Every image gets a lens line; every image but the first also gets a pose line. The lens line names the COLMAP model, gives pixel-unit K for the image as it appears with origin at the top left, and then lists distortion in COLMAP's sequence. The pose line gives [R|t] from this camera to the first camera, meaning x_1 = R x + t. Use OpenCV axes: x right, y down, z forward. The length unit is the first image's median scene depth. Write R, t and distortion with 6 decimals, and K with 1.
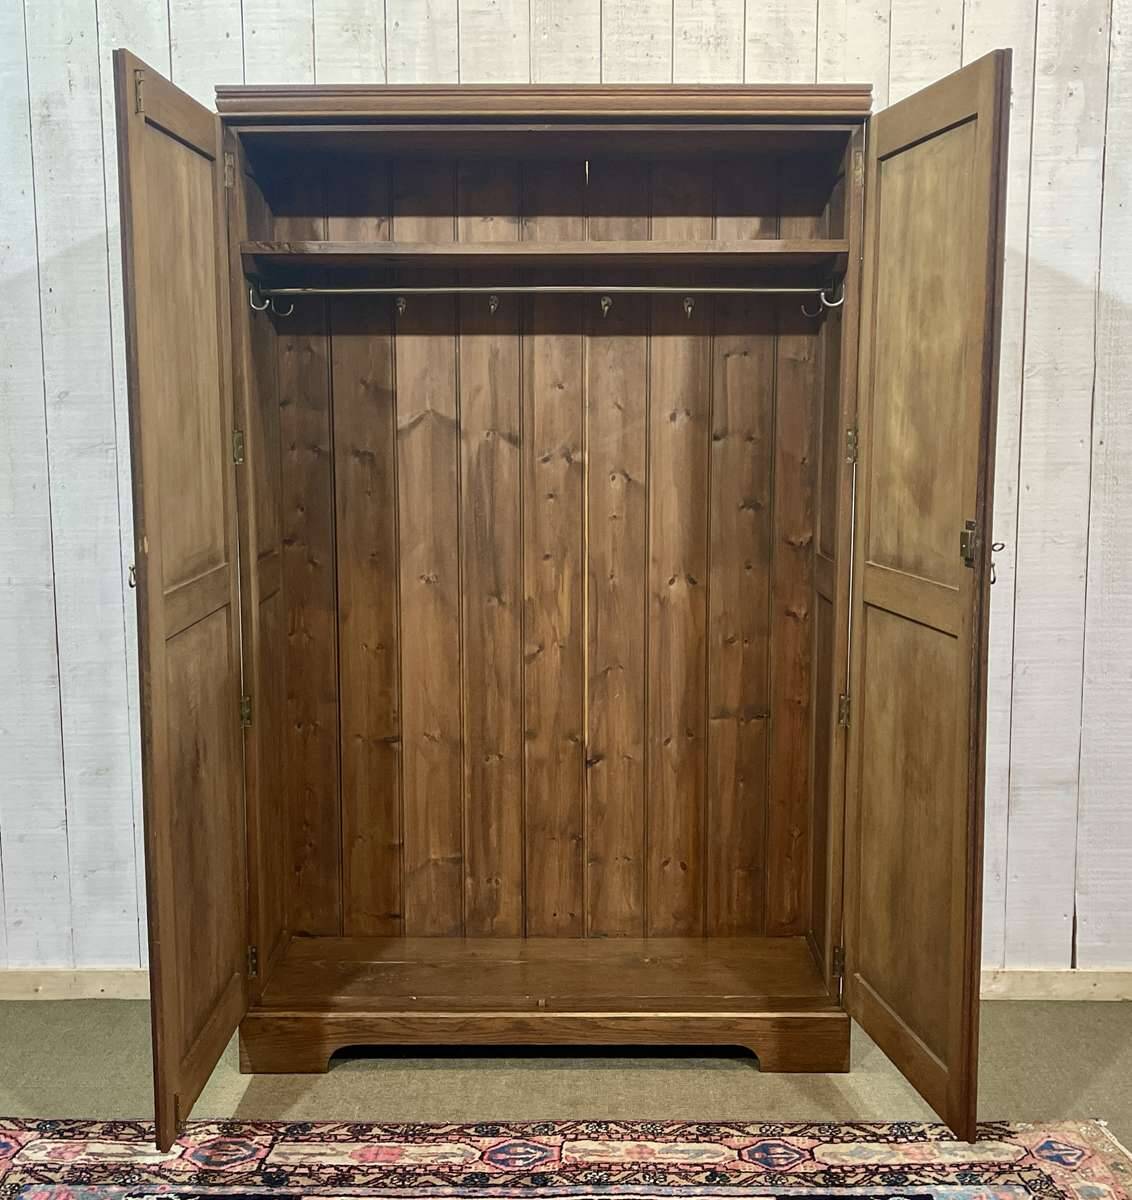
lens RADIAL K [[1516.7, 0, 566.0], [0, 1516.7, 600.0], [0, 0, 1]] dist [0.029766, 0.013164]
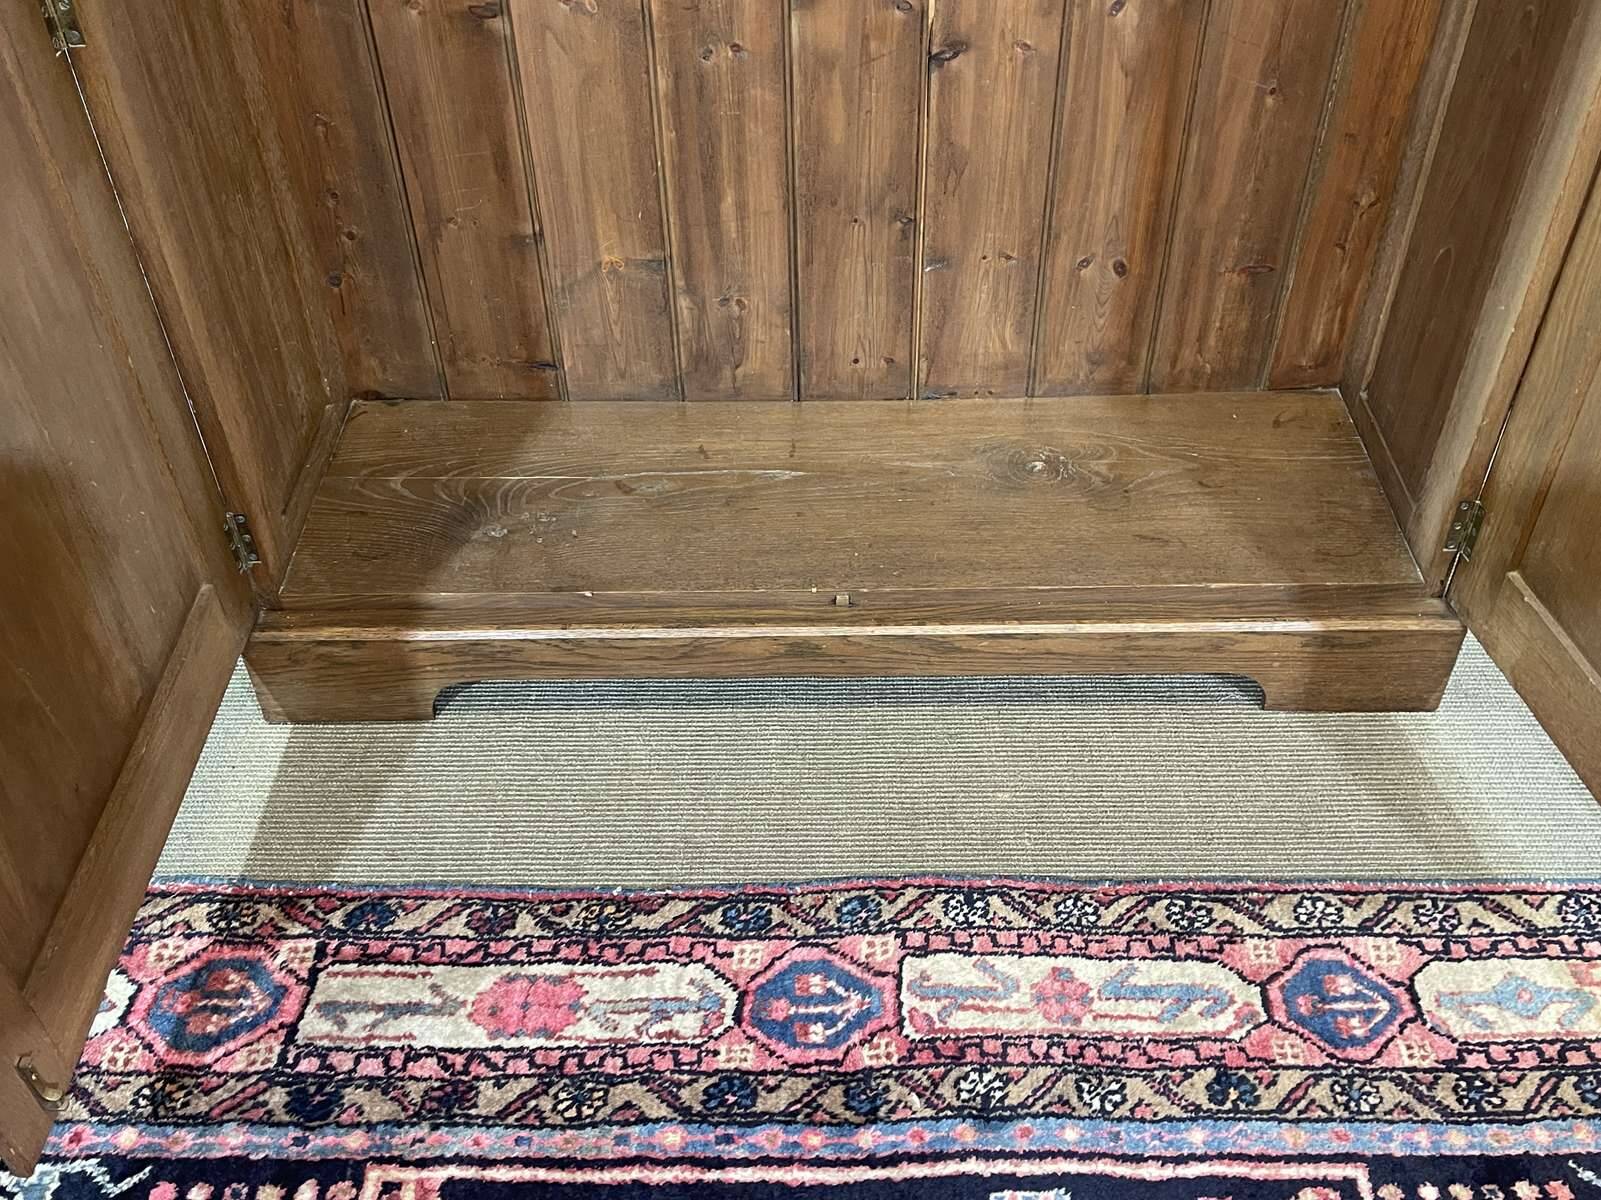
lens RADIAL K [[1519.1, 0, 811.7], [0, 1519.1, 602.9], [0, 0, 1]] dist [0.037981, -0.007982]
pose [[0.999872, -0.015997, -0.000179, -0.029123], [0.013221, 0.820009, 0.572198, -0.023238], [-0.009007, -0.572127, 0.820116, 0.660736]]
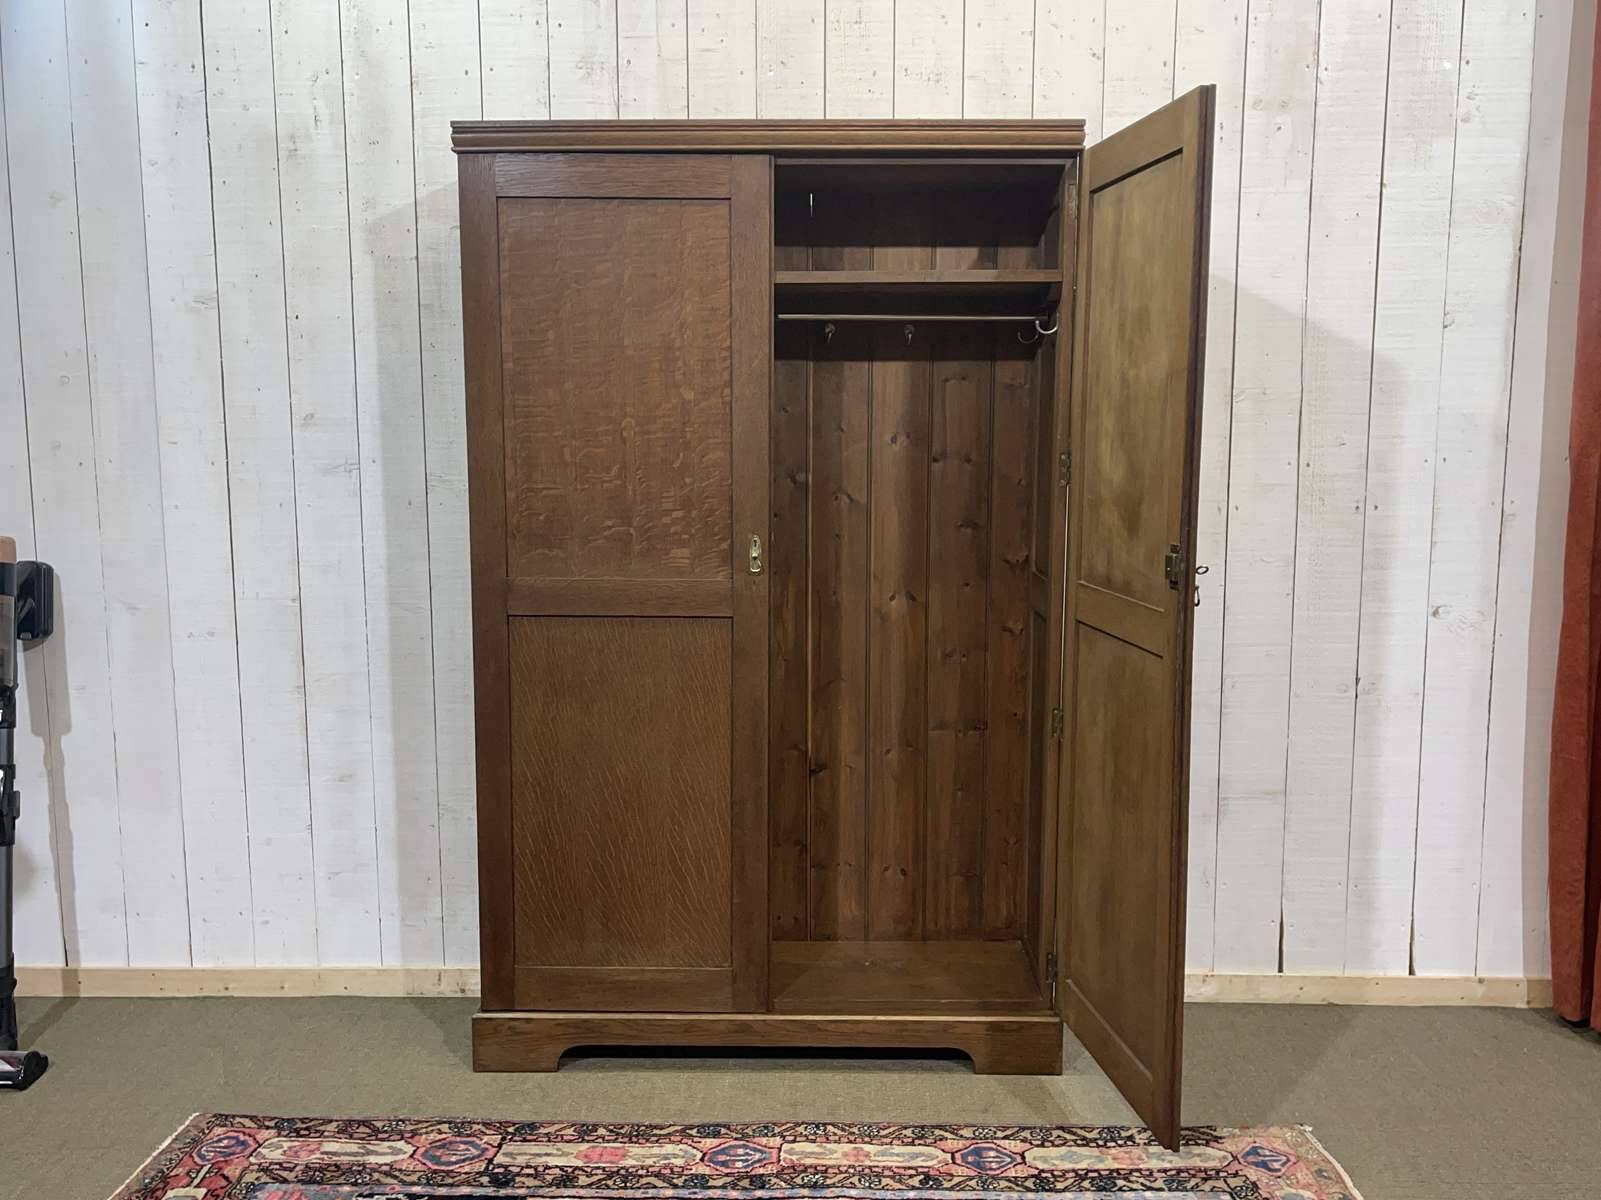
lens RADIAL K [[1423.0, 0, 793.1], [0, 1423.0, 598.6], [0, 0, 1]] dist [0.036235, 0.002938]
pose [[0.999932, 0.002803, -0.011306, 0.015598], [-0.002828, 0.999994, -0.002234, -0.011328], [0.011299, 0.002266, 0.999934, 0.030091]]
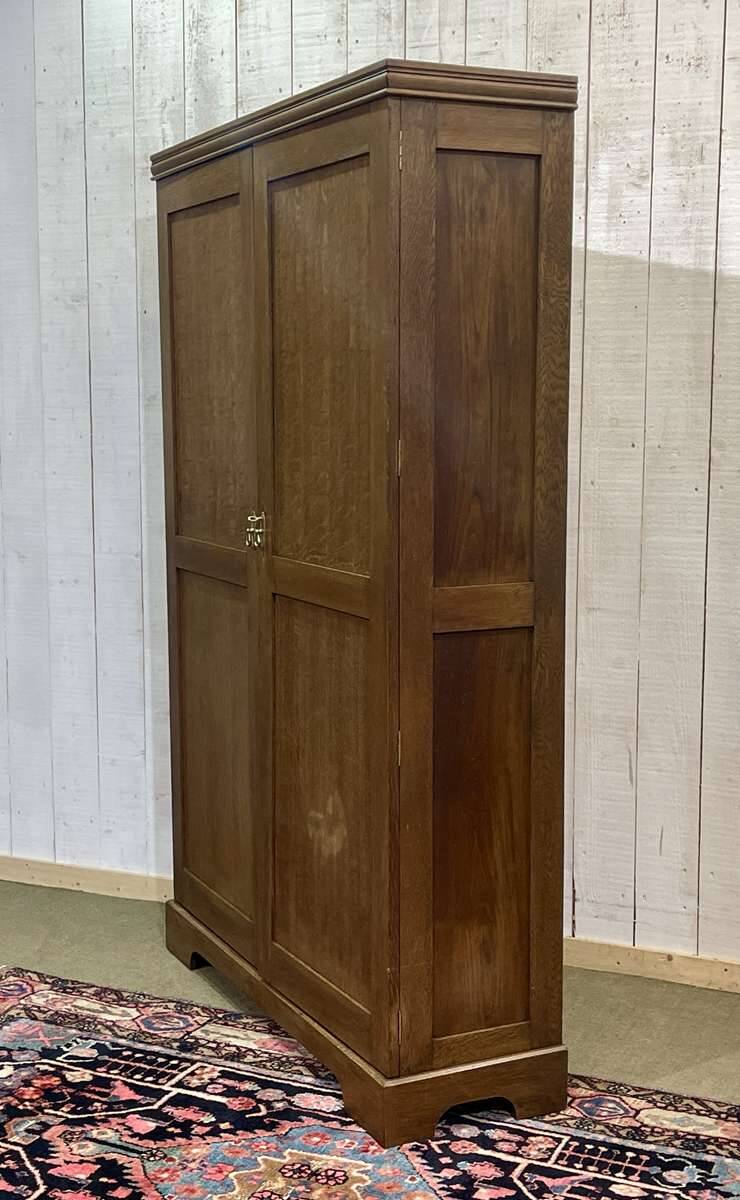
lens RADIAL K [[1619.3, 0, 344.2], [0, 1619.3, 600.0], [0, 0, 1]] dist [0.078066, -0.119025]
pose [[0.911945, 0.057234, -0.406300, 0.412553], [-0.056019, 0.998319, 0.014894, -0.003151], [0.406470, 0.009178, 0.913618, -0.135468]]
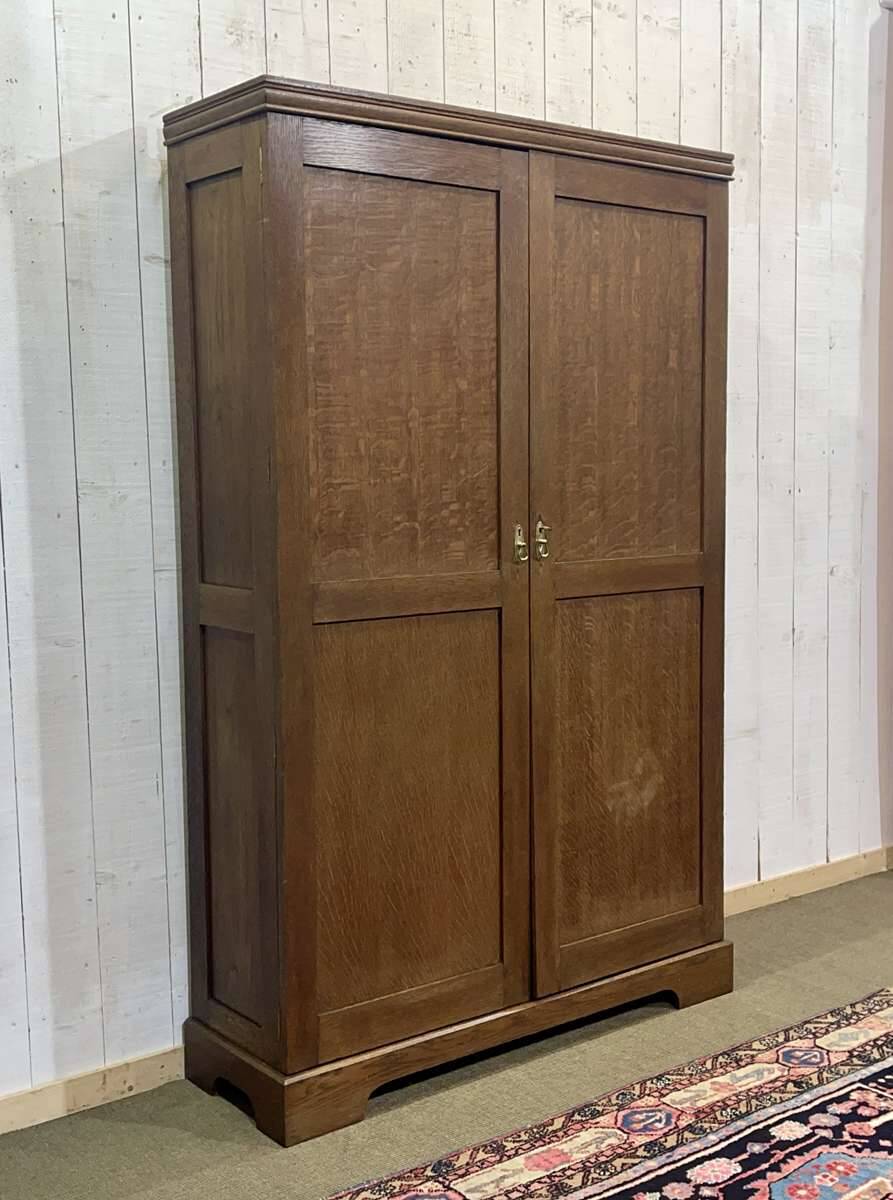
lens RADIAL K [[1451.2, 0, 417.4], [0, 1451.2, 602.8], [0, 0, 1]] dist [0.029520, -0.005751]
pose [[0.793853, -0.070714, 0.603984, -0.733688], [0.092670, 0.995683, -0.005228, -0.003770], [-0.601007, 0.060122, 0.796979, 0.262057]]
